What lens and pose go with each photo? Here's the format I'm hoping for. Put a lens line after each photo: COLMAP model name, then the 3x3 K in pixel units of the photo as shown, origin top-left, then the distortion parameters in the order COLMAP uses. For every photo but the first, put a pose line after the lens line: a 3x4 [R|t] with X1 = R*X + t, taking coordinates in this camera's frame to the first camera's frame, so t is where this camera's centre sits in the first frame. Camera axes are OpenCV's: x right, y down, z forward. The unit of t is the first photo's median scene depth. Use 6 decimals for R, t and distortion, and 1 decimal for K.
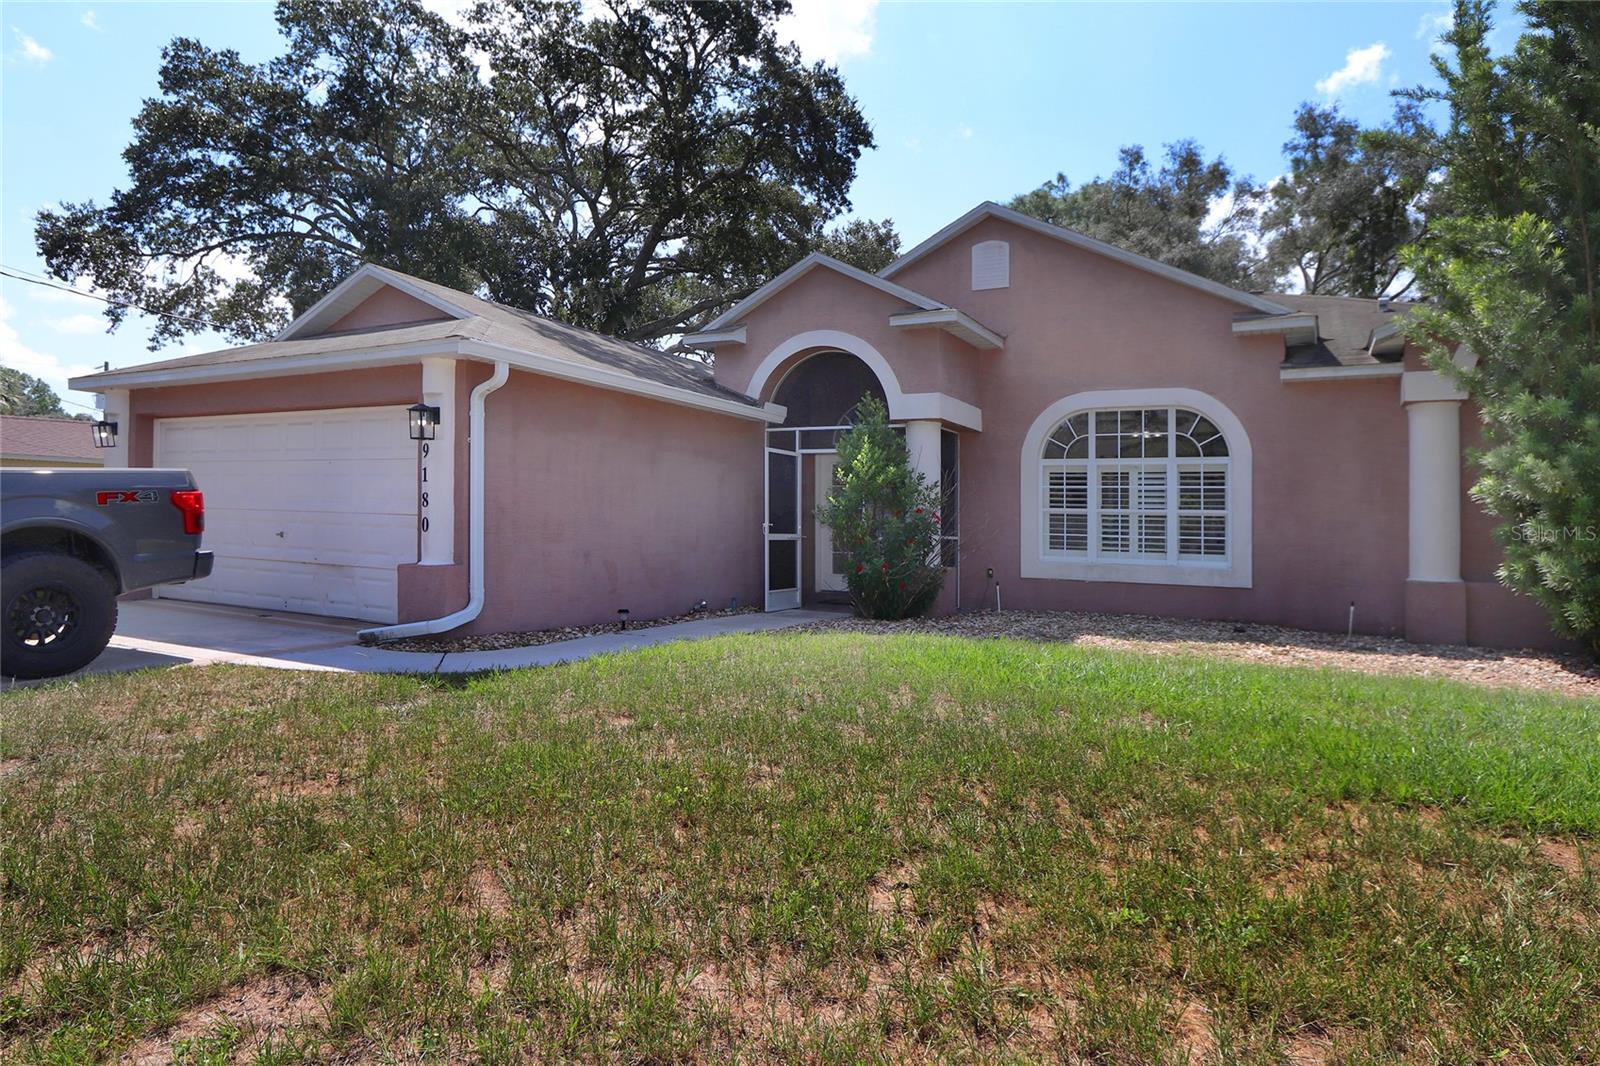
lens RADIAL K [[884.3, 0, 808.5], [0, 884.3, 527.3], [0, 0, 1]] dist [-0.010905, -0.000020]
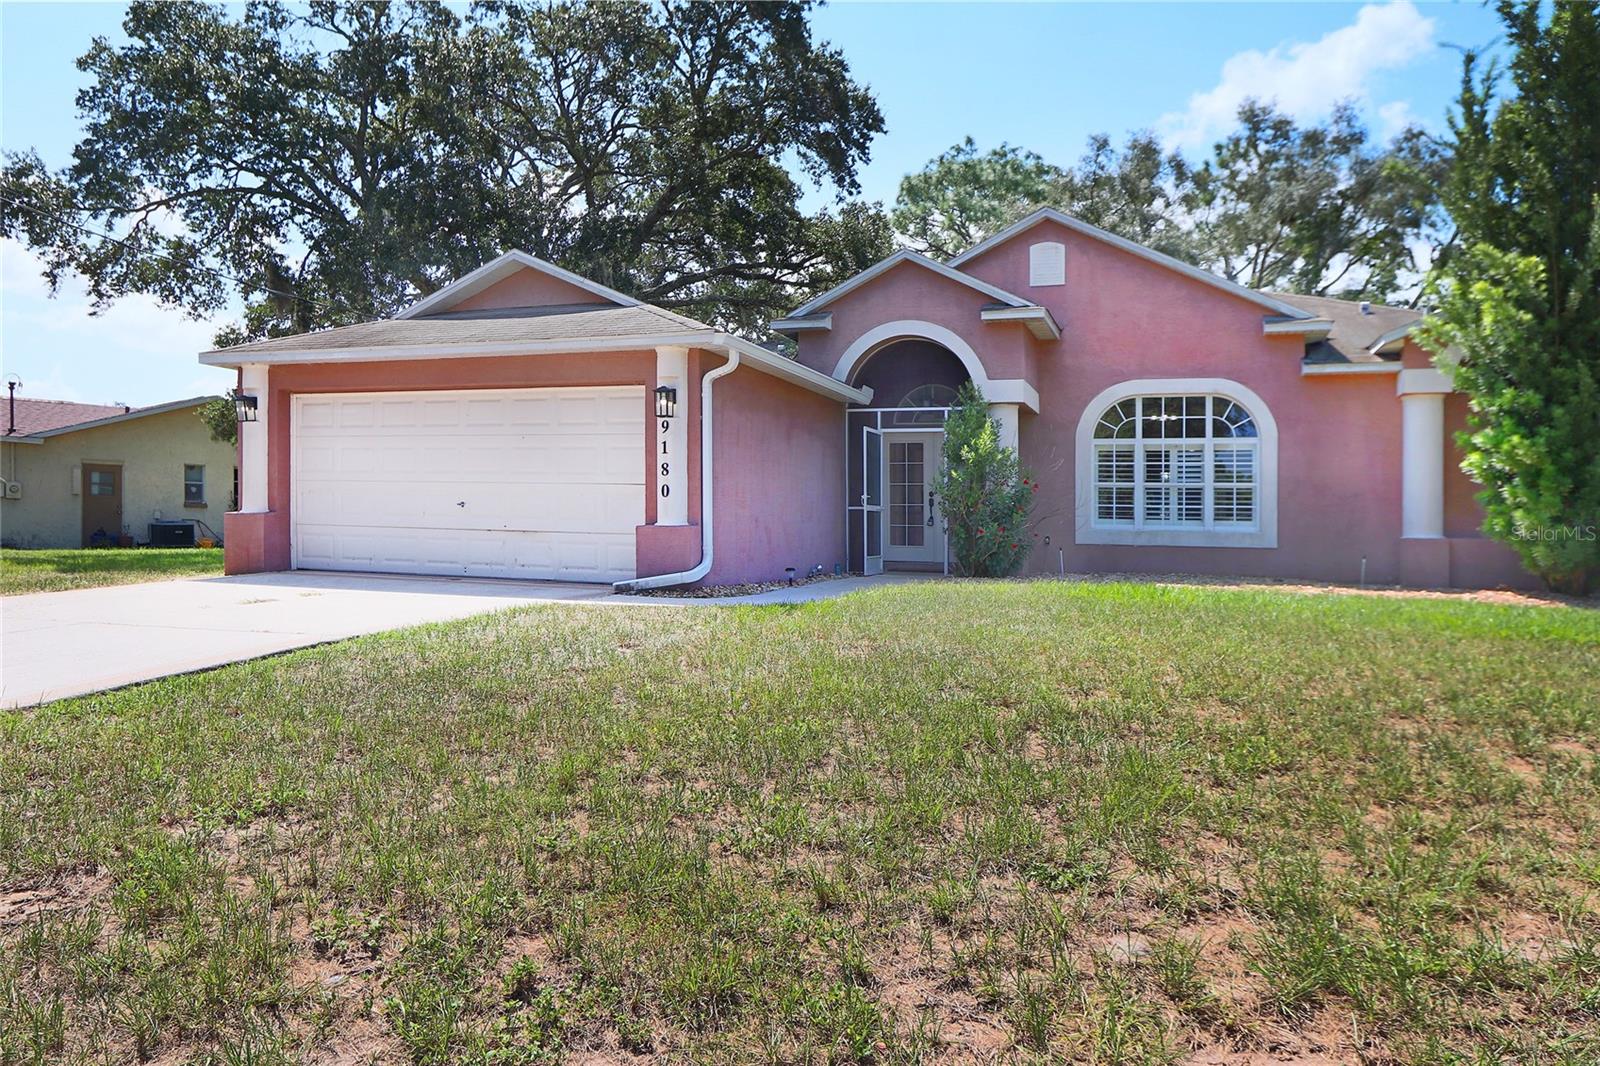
lens RADIAL K [[1018.2, 0, 795.2], [0, 1018.2, 541.8], [0, 0, 1]] dist [-0.010230, -0.004500]
pose [[0.988815, -0.009593, 0.148838, -0.328163], [0.006571, 0.999762, 0.020785, 0.026438], [-0.149002, -0.019574, 0.988643, -0.245252]]
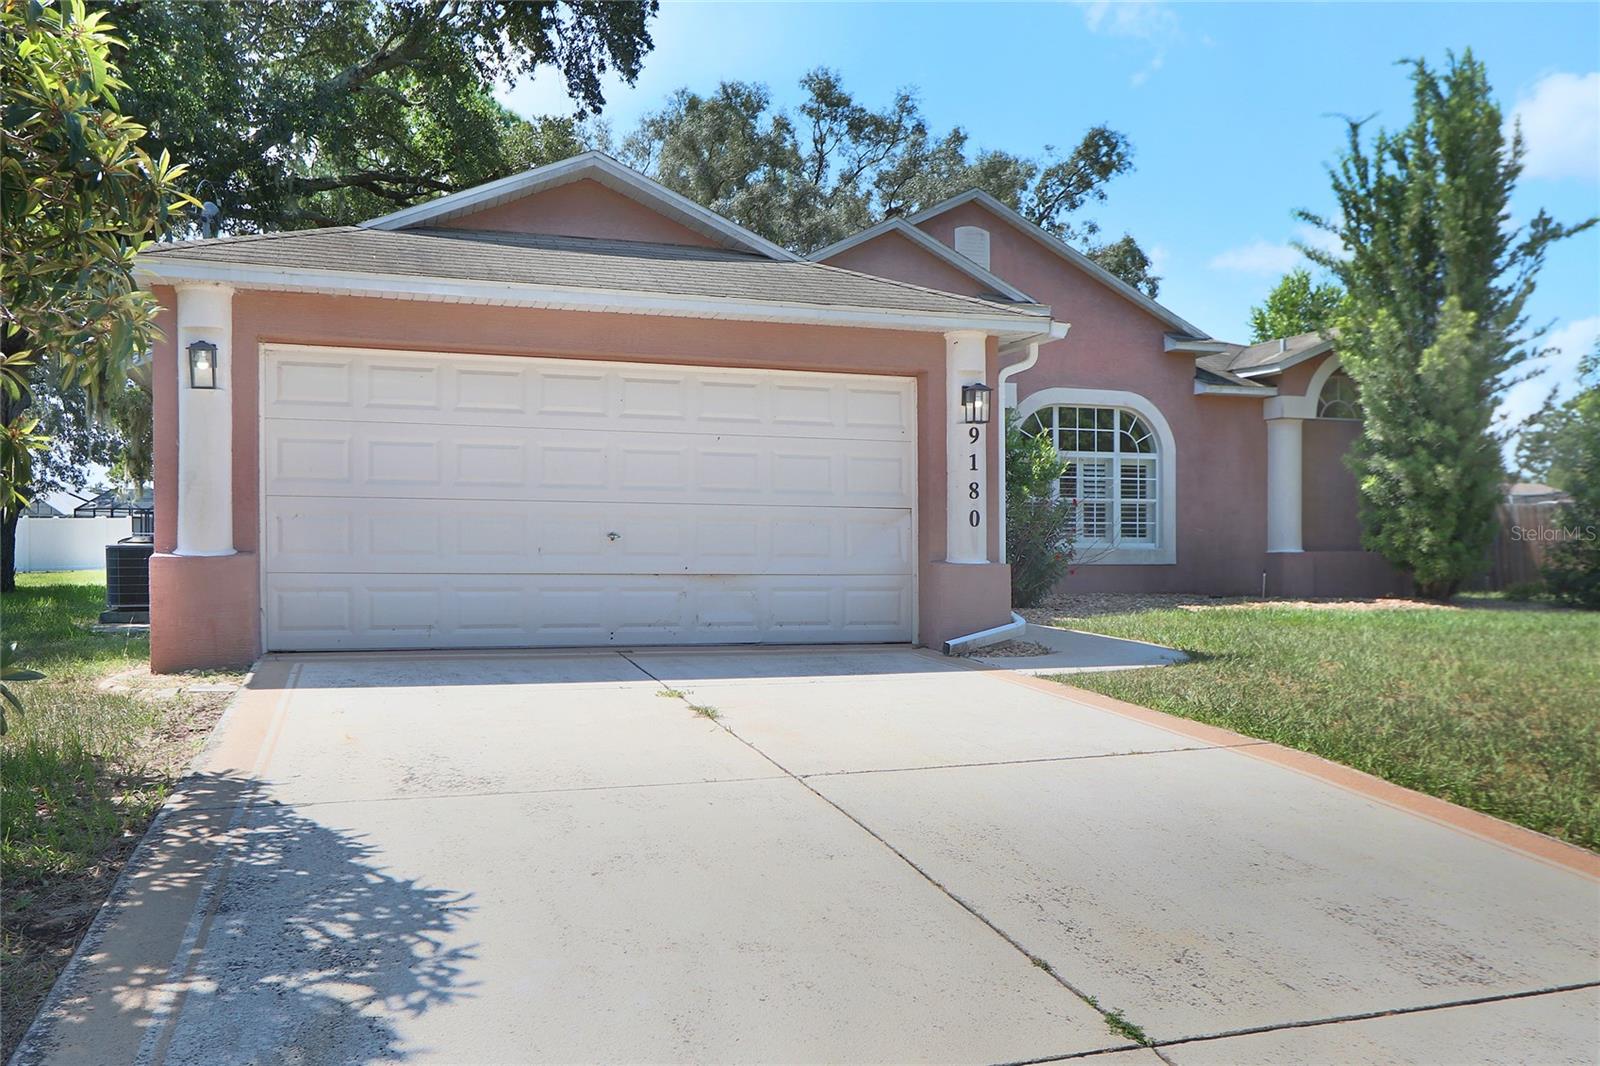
lens RADIAL K [[1291.5, 0, 800.0], [0, 1291.5, 533.0], [0, 0, 1]] dist [-0.002886, -0.001632]
pose [[0.688298, -0.020380, 0.725141, -1.066986], [0.011795, 0.999788, 0.016903, -0.008617], [-0.725332, -0.003081, 0.688393, 0.157899]]
